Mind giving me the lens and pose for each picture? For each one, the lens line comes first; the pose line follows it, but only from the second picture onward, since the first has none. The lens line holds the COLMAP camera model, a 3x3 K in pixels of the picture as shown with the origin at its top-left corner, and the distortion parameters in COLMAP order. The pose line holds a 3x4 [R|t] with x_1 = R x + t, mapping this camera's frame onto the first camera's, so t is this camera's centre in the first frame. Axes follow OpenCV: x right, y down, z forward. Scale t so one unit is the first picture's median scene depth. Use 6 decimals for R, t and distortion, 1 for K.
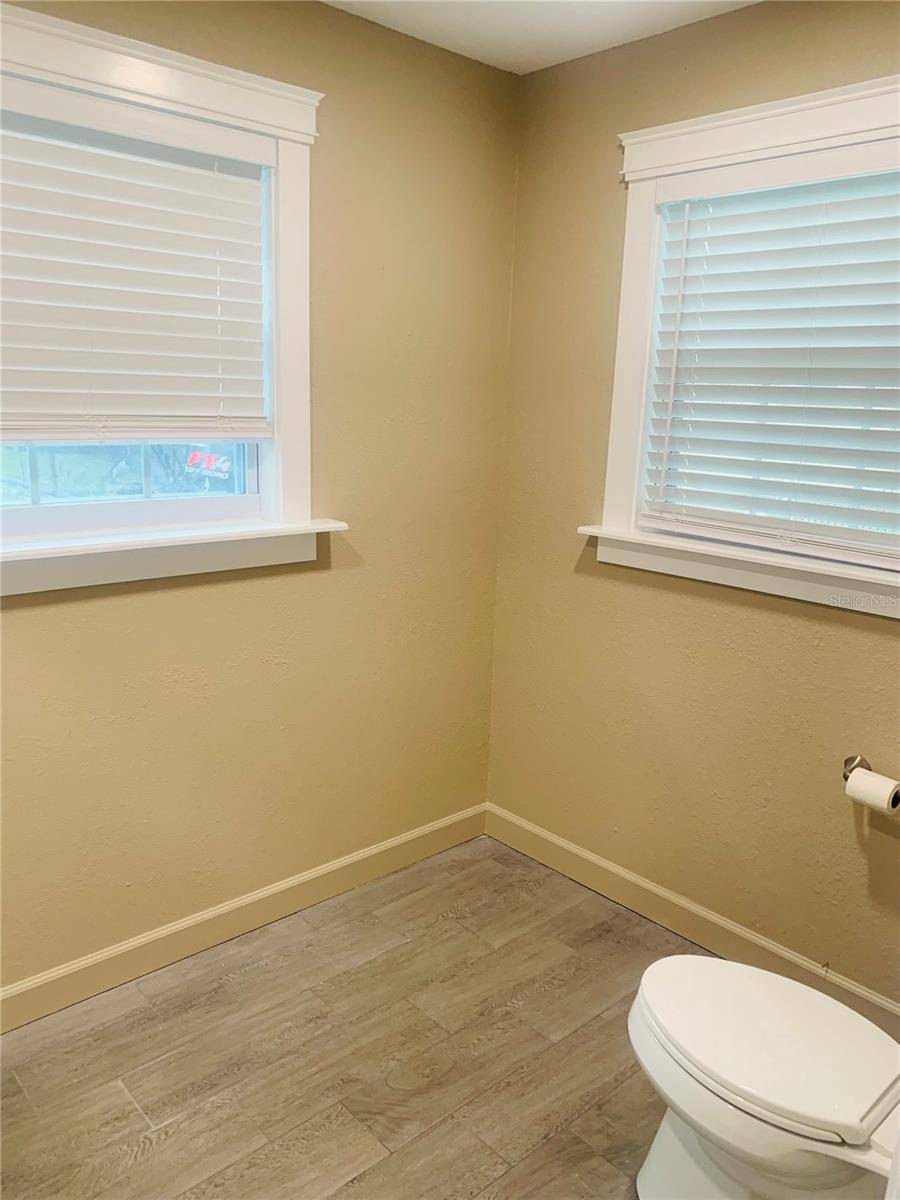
lens RADIAL K [[916.3, 0, 450.7], [0, 916.3, 587.4], [0, 0, 1]] dist [0.010163, -0.012366]
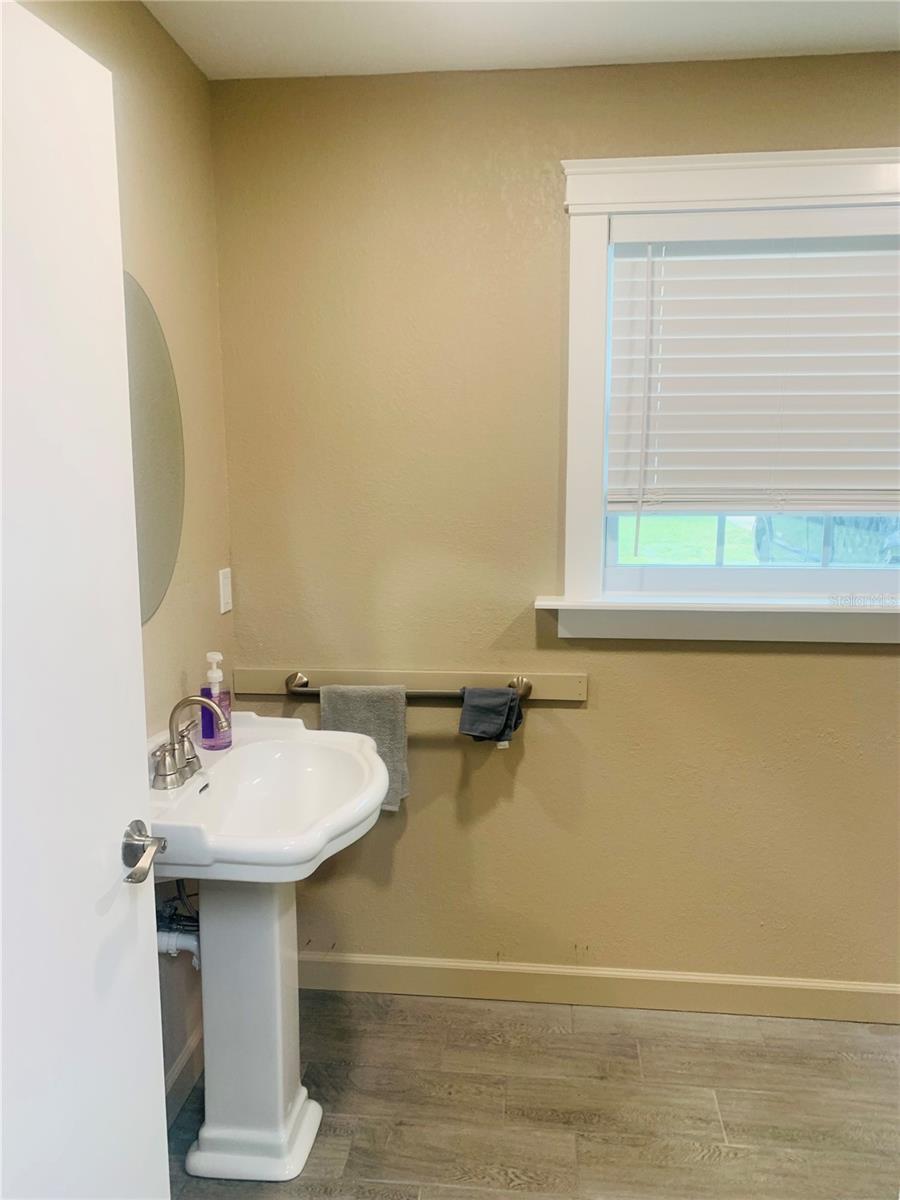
lens RADIAL K [[916.3, 0, 450.4], [0, 916.3, 607.7], [0, 0, 1]] dist [0.010163, -0.012366]
pose [[0.659256, 0.088960, -0.746637, 0.194335], [-0.131297, 0.991341, 0.002185, 0.004004], [0.740366, 0.096591, 0.665228, -0.017819]]
